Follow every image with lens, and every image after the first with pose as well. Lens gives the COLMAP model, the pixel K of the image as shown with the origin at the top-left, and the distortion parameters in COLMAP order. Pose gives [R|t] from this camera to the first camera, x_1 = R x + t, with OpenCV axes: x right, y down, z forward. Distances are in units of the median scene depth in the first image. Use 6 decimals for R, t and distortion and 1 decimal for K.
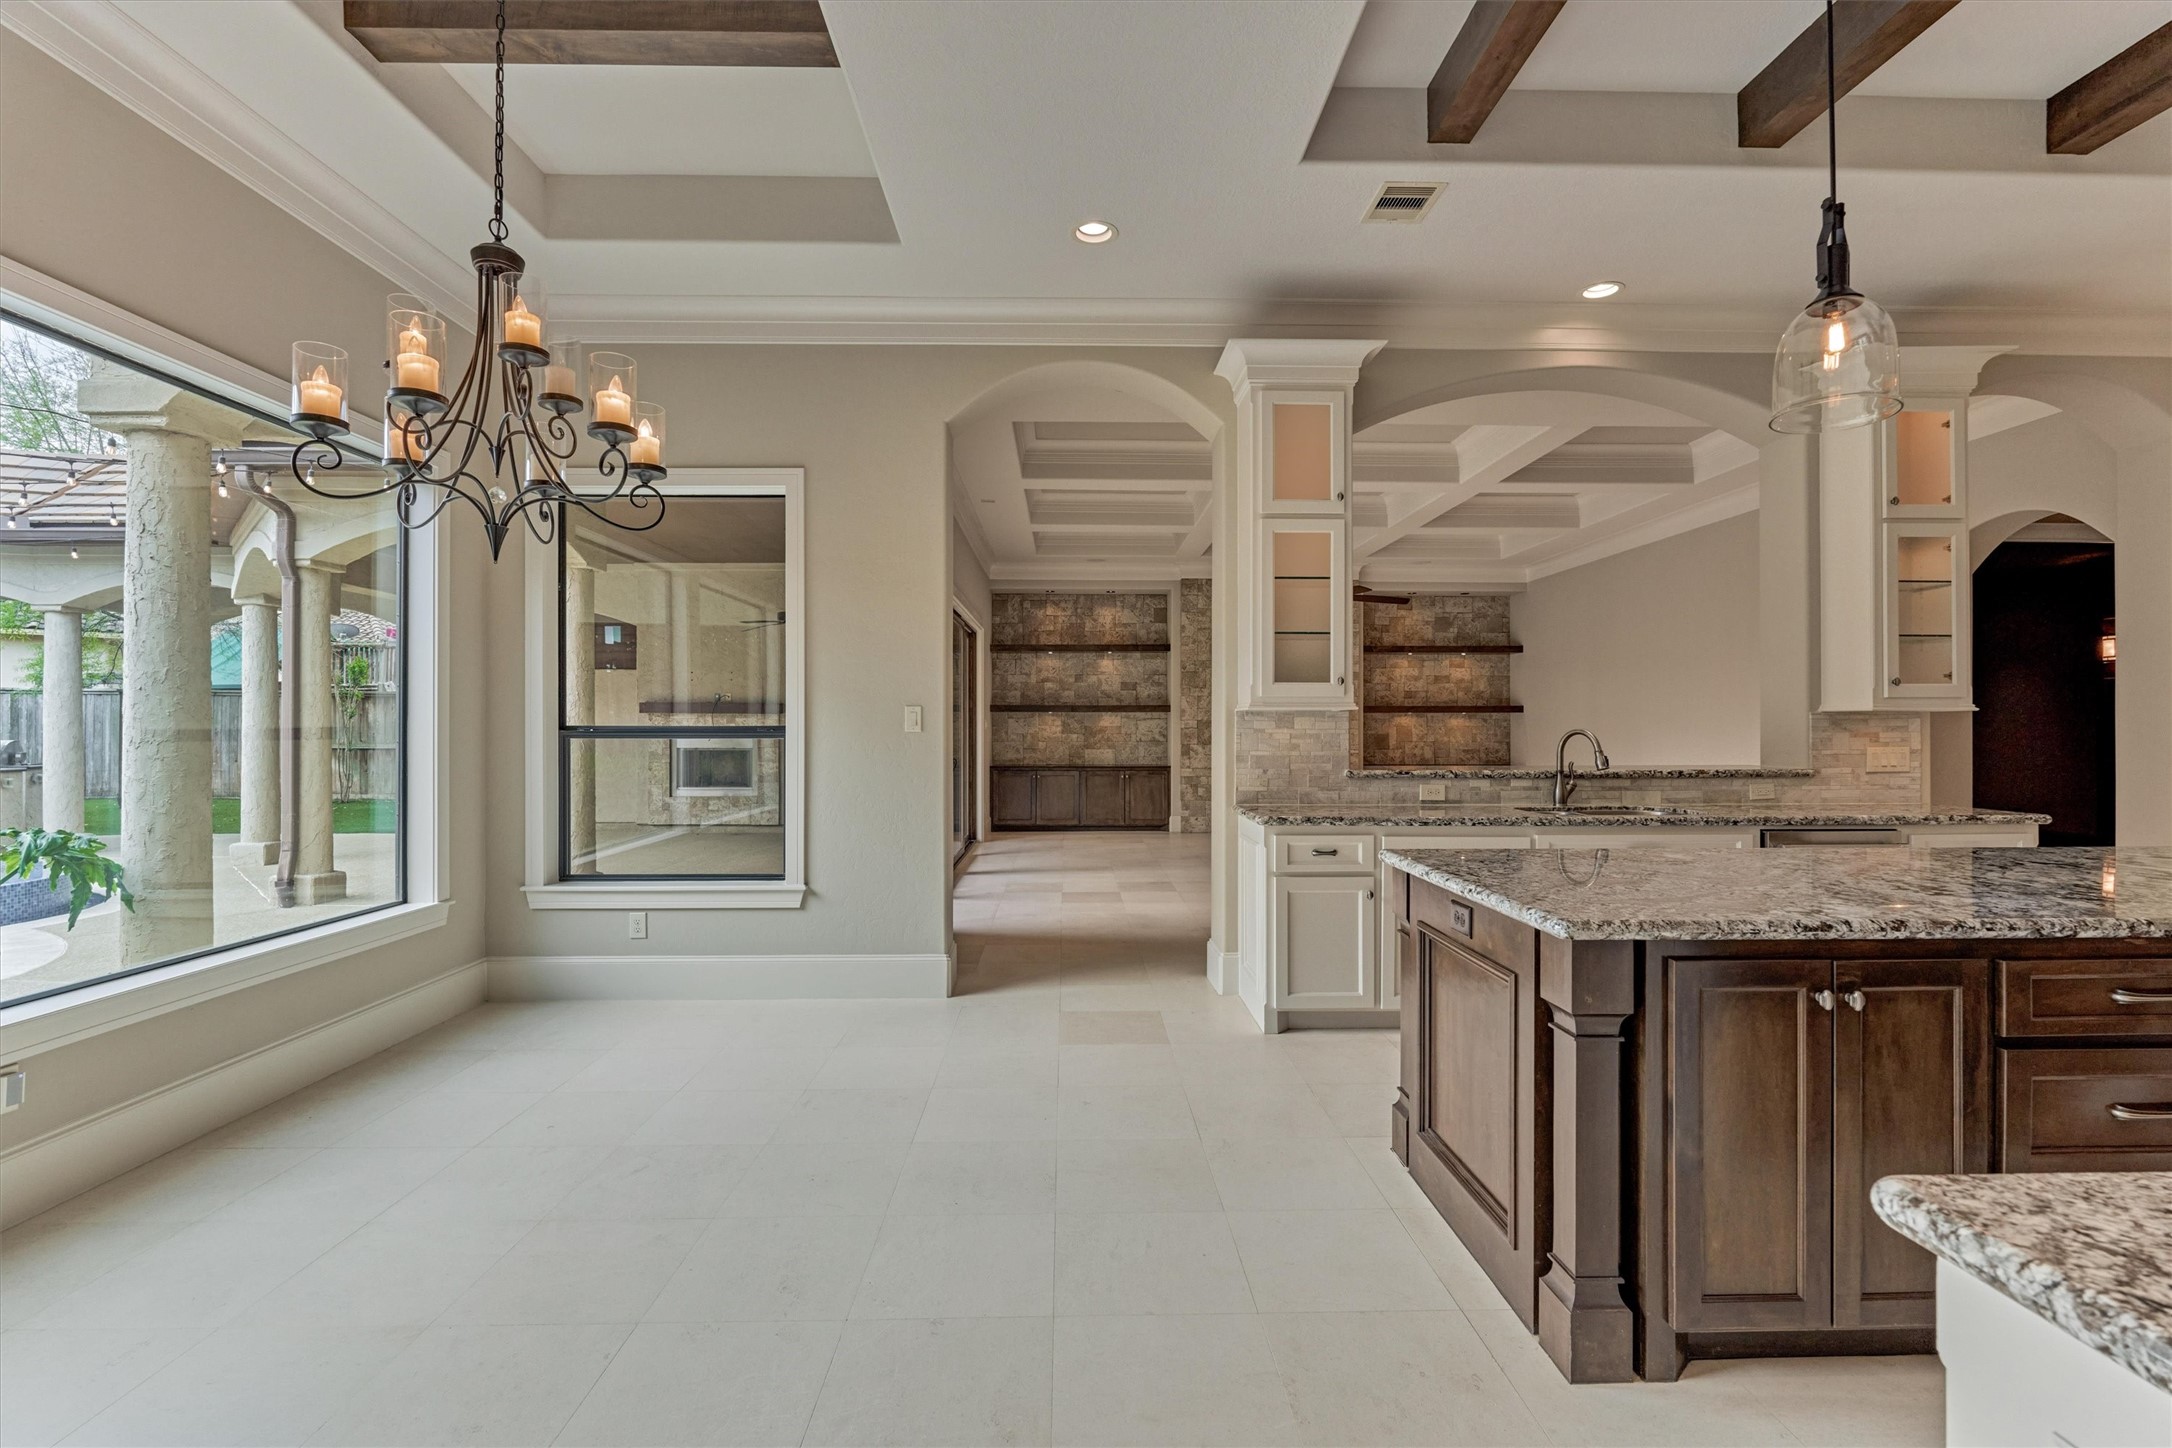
lens RADIAL K [[964.2, 0, 1091.3], [0, 964.2, 724.1], [0, 0, 1]] dist [-0.001252, -0.000688]
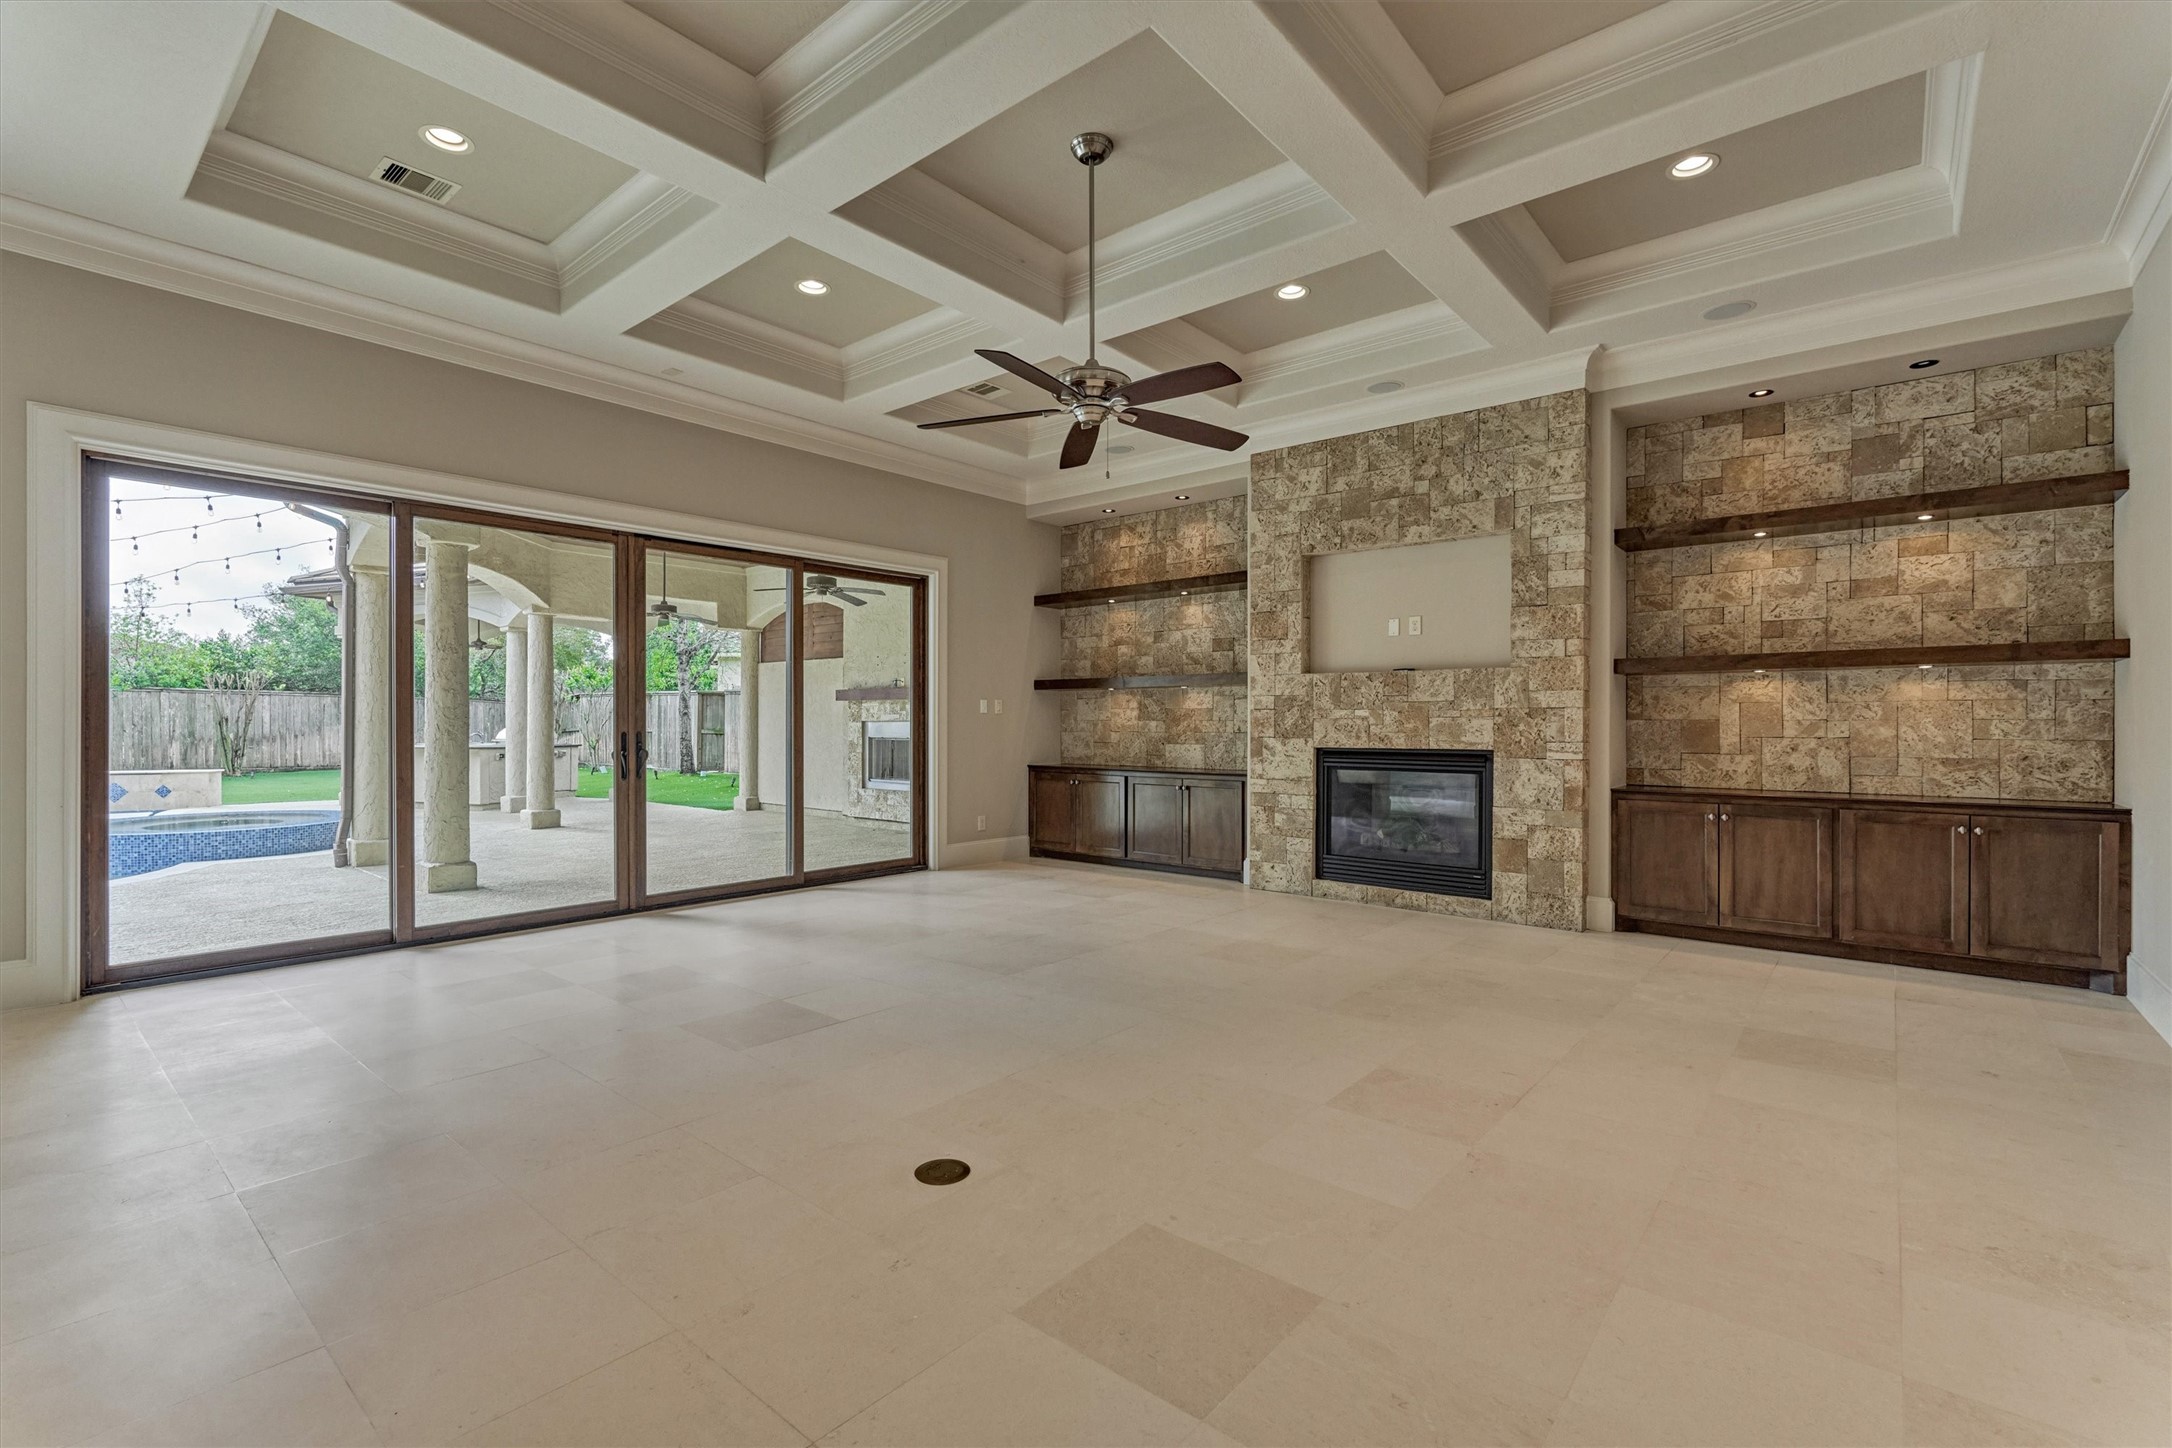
lens RADIAL K [[964.2, 0, 1084.1], [0, 964.2, 720.8], [0, 0, 1]] dist [-0.001252, -0.000688]
pose [[0.745480, -0.001603, -0.666526, 0.409316], [0.002528, 0.999997, 0.000422, 0.010407], [0.666523, -0.002000, 0.745482, 0.494803]]
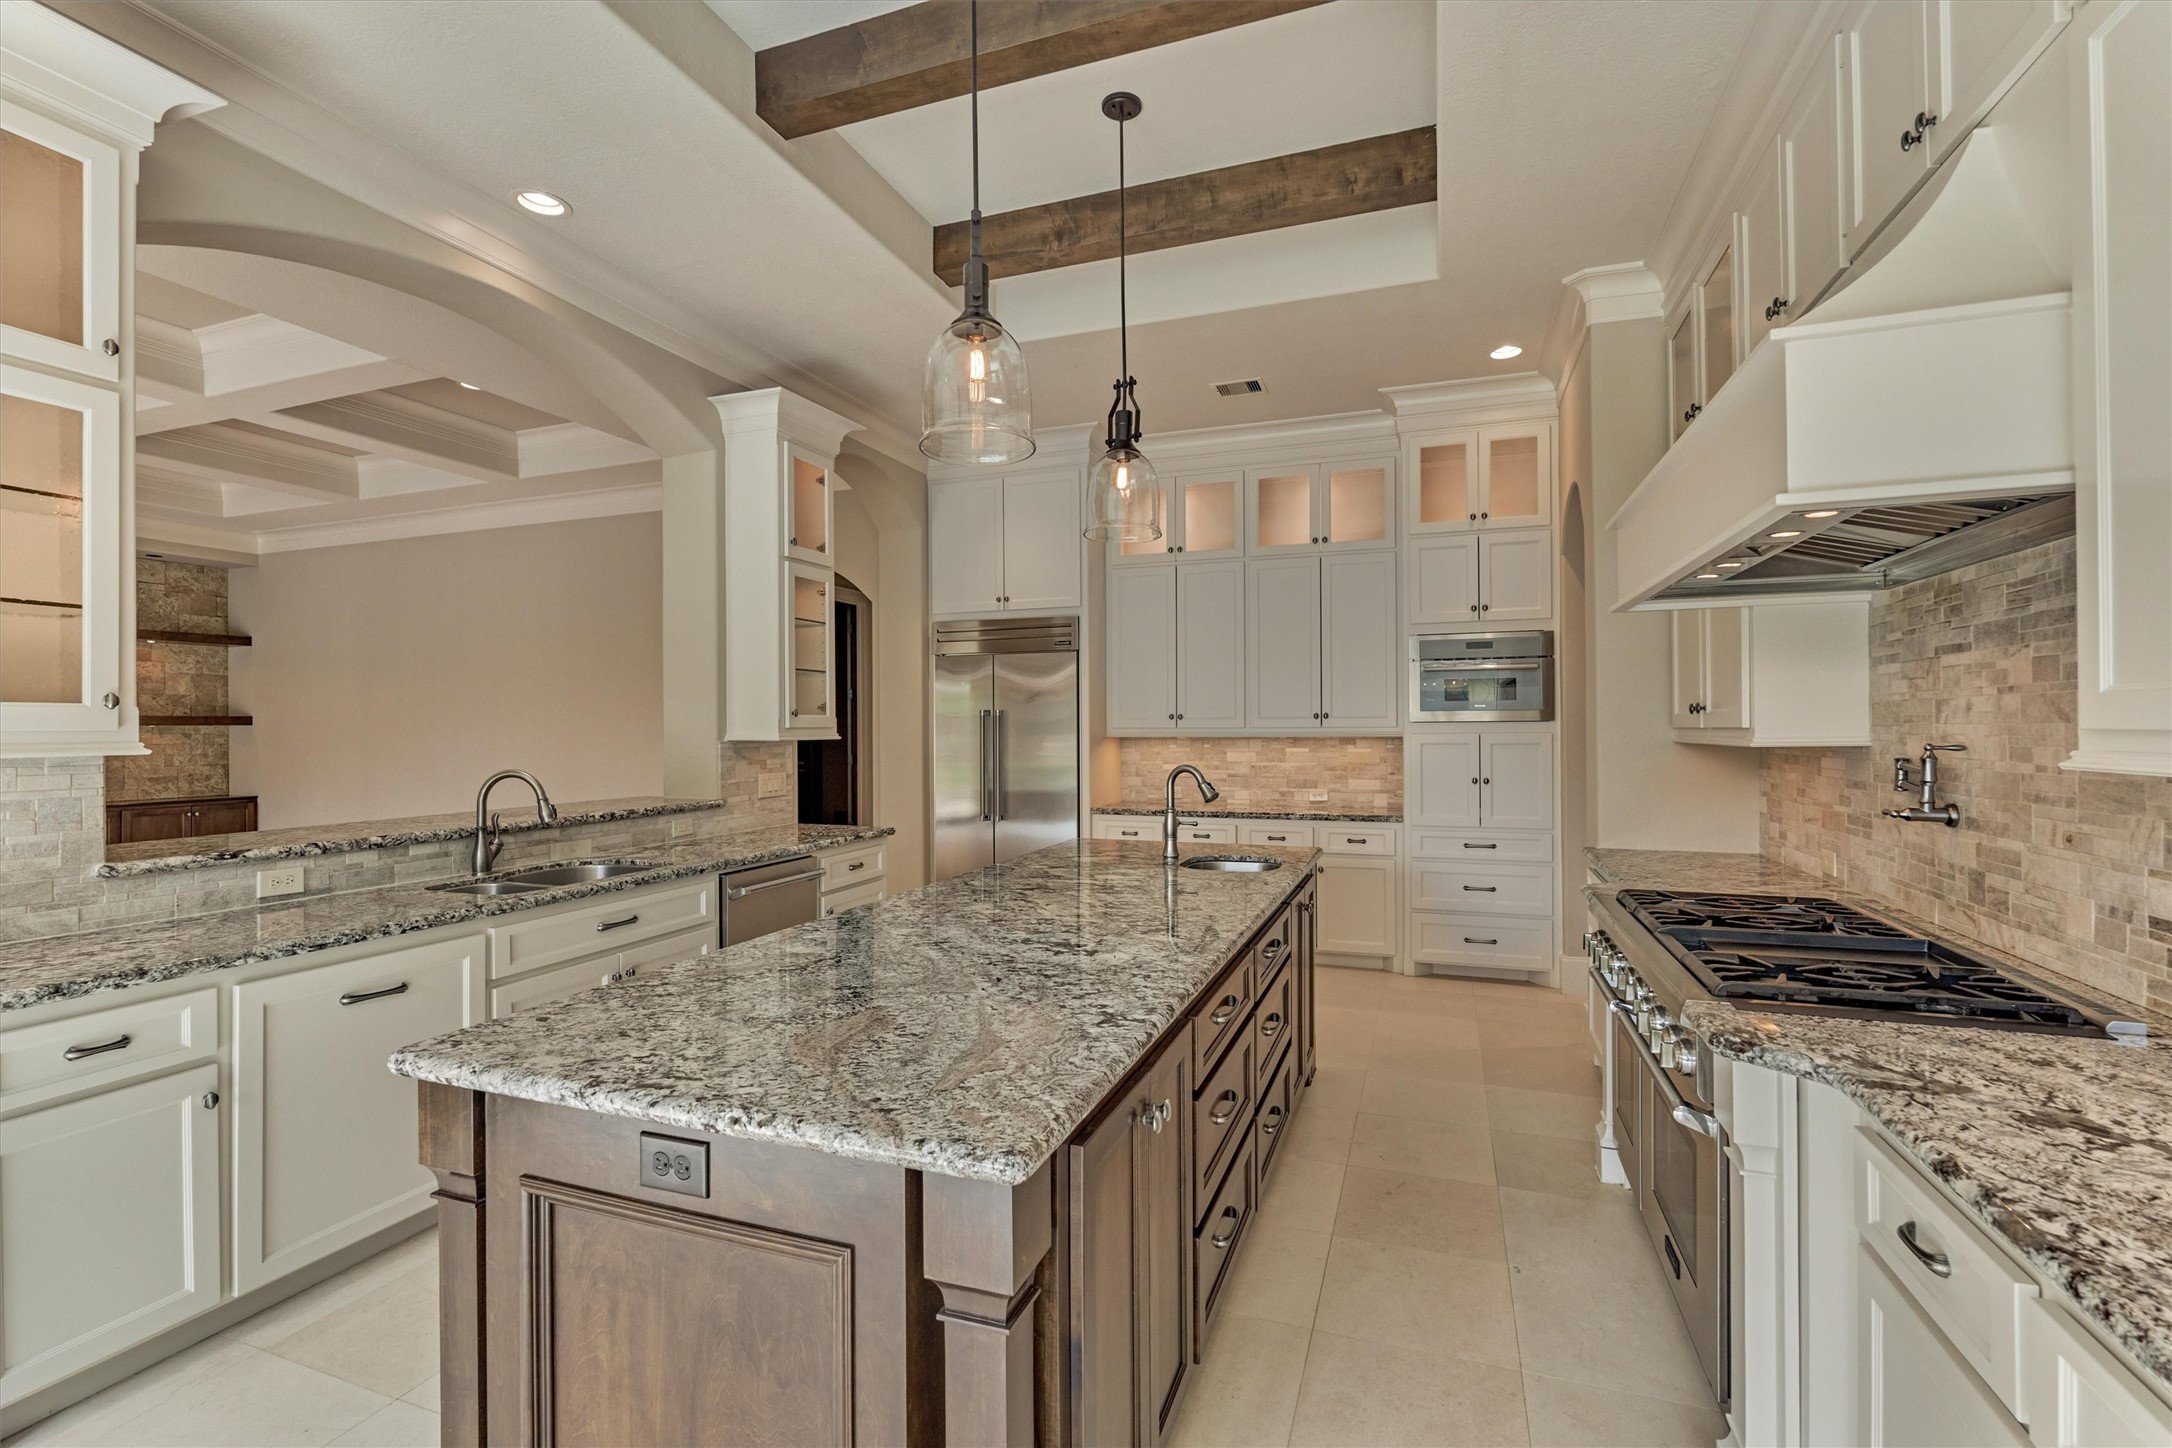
lens RADIAL K [[964.2, 0, 1076.3], [0, 964.2, 722.4], [0, 0, 1]] dist [-0.001252, -0.000688]
pose [[0.374511, 0.001188, 0.927222, -0.010854], [0.002006, 0.999996, -0.002092, -0.011658], [-0.927220, 0.002644, 0.374507, 0.120627]]
